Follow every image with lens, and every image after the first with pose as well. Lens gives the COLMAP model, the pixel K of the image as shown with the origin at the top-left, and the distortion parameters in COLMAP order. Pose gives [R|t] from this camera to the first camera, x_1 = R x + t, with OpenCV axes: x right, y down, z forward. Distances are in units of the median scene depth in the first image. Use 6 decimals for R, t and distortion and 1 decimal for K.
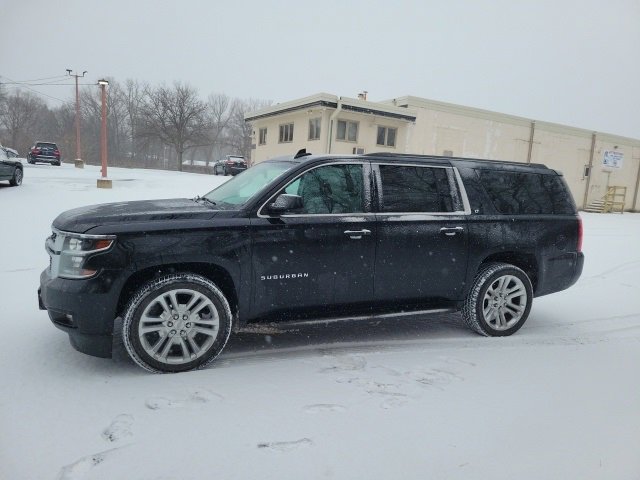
lens RADIAL K [[485.2, 0, 326.0], [0, 485.2, 242.8], [0, 0, 1]] dist [0.051176, -0.037452]
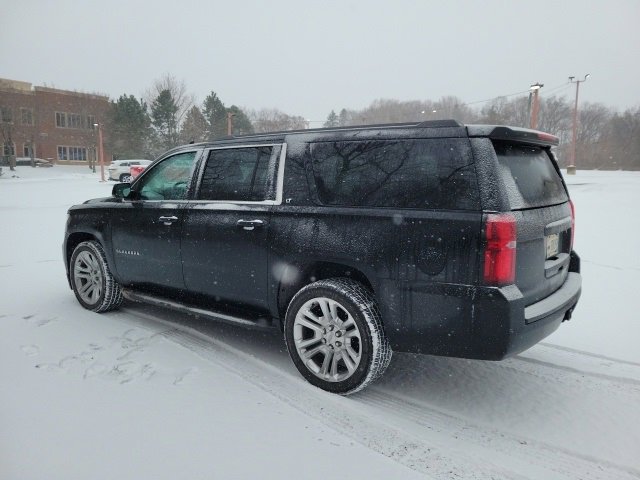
lens RADIAL K [[485.2, 0, 318.8], [0, 485.2, 238.7], [0, 0, 1]] dist [0.051176, -0.037452]
pose [[0.468462, 0.065872, -0.881024, 1.002535], [-0.091016, 0.995509, 0.026036, -0.031761], [0.878783, 0.067990, 0.472354, 0.718166]]
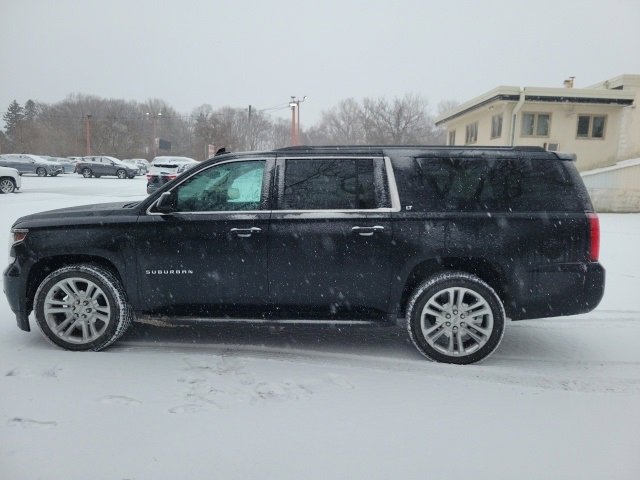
lens RADIAL K [[485.2, 0, 320.1], [0, 485.2, 236.9], [0, 0, 1]] dist [0.051176, -0.037452]
pose [[0.881178, 0.013490, -0.472592, 0.584618], [-0.026389, 0.999438, -0.020675, 0.006749], [0.472048, 0.030689, 0.881039, 0.199985]]
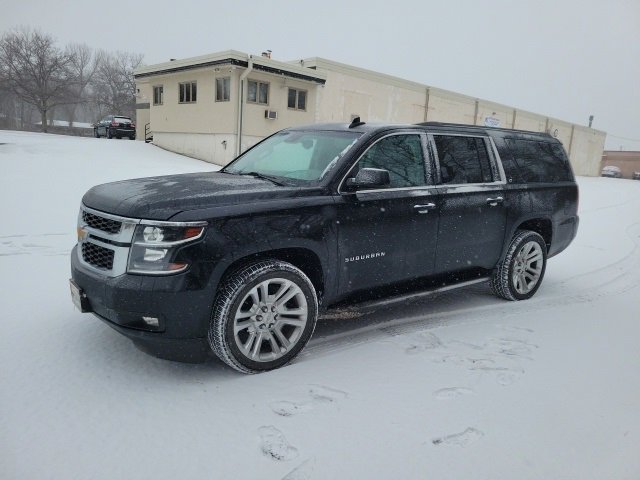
lens RADIAL K [[485.2, 0, 325.4], [0, 485.2, 241.4], [0, 0, 1]] dist [0.051176, -0.037452]
pose [[0.970829, -0.048629, 0.234791, -0.321211], [0.031660, 0.996642, 0.075509, -0.028544], [-0.237674, -0.065873, 0.969109, 0.096426]]
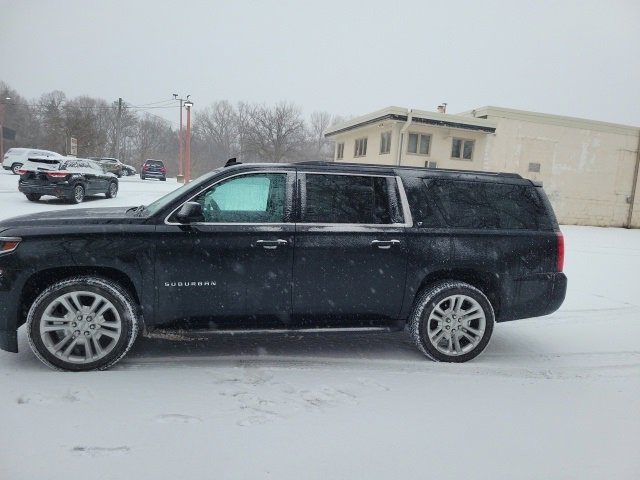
lens RADIAL K [[485.2, 0, 324.2], [0, 485.2, 241.1], [0, 0, 1]] dist [0.051176, -0.037452]
pose [[0.976825, 0.024803, -0.212596, 0.337437], [-0.031958, 0.999030, -0.030283, 0.002214], [0.211639, 0.036376, 0.976671, 0.062042]]
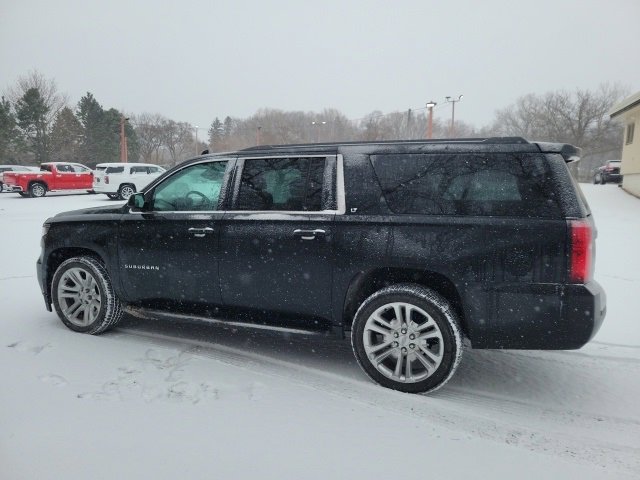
lens RADIAL K [[485.2, 0, 316.3], [0, 485.2, 235.3], [0, 0, 1]] dist [0.051176, -0.037452]
pose [[0.660724, 0.032978, -0.749904, 0.857657], [-0.067951, 0.997560, -0.016002, -0.010374], [0.747547, 0.061530, 0.661353, 0.474413]]
